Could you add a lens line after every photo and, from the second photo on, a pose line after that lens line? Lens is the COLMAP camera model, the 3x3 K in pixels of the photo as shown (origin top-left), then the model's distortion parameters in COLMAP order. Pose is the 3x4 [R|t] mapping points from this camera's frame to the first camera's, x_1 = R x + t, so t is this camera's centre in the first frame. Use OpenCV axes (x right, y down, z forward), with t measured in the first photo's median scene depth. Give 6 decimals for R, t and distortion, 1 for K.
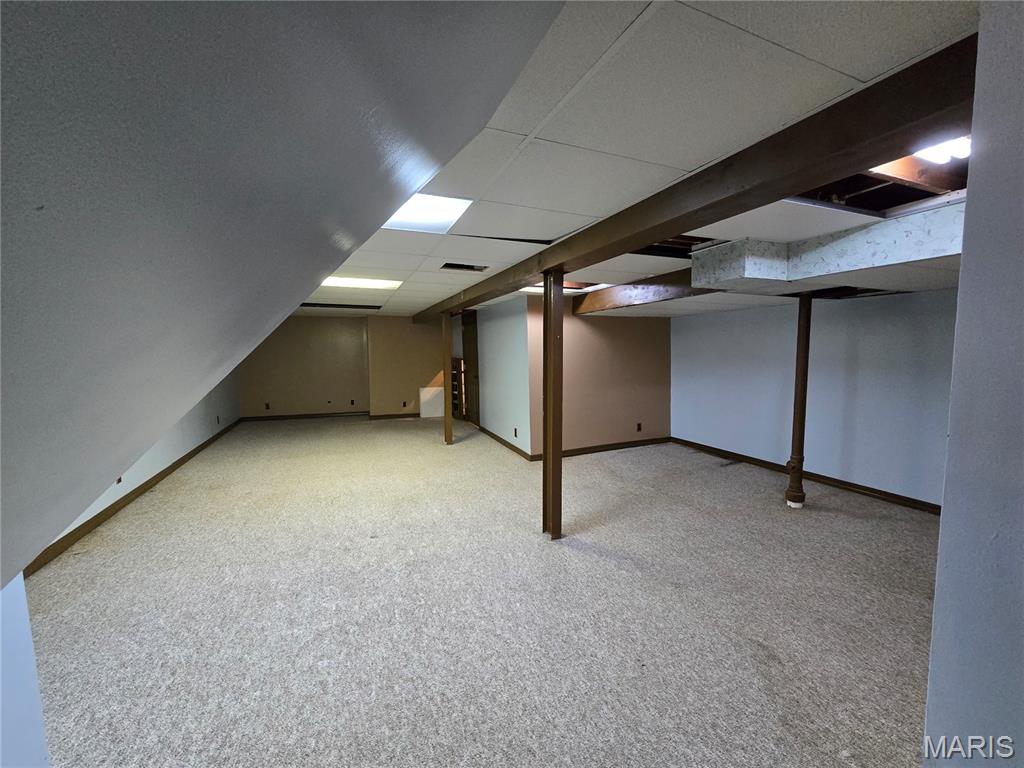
lens RADIAL K [[417.6, 0, 517.9], [0, 417.6, 384.4], [0, 0, 1]] dist [-0.003671, 0.000385]
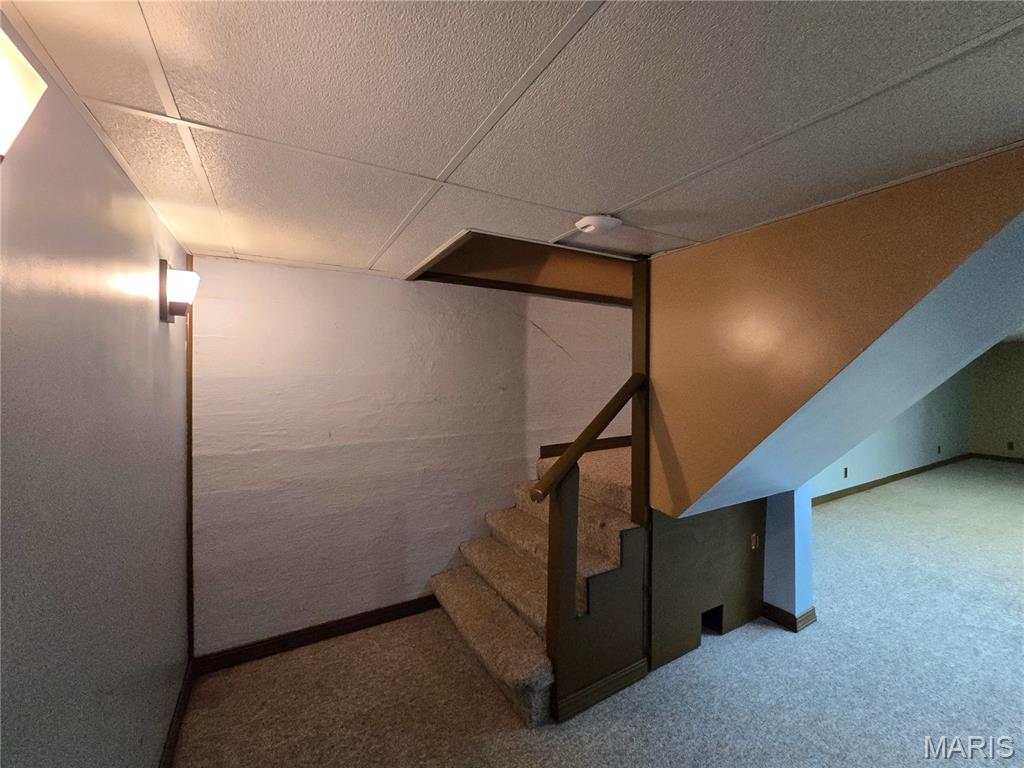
lens RADIAL K [[417.6, 0, 513.6], [0, 417.6, 380.7], [0, 0, 1]] dist [-0.003671, 0.000385]
pose [[0.123990, 0.014015, -0.992184, 0.320799], [-0.081438, 0.996671, 0.003901, -0.000280], [0.988936, 0.080318, 0.124719, -0.334023]]
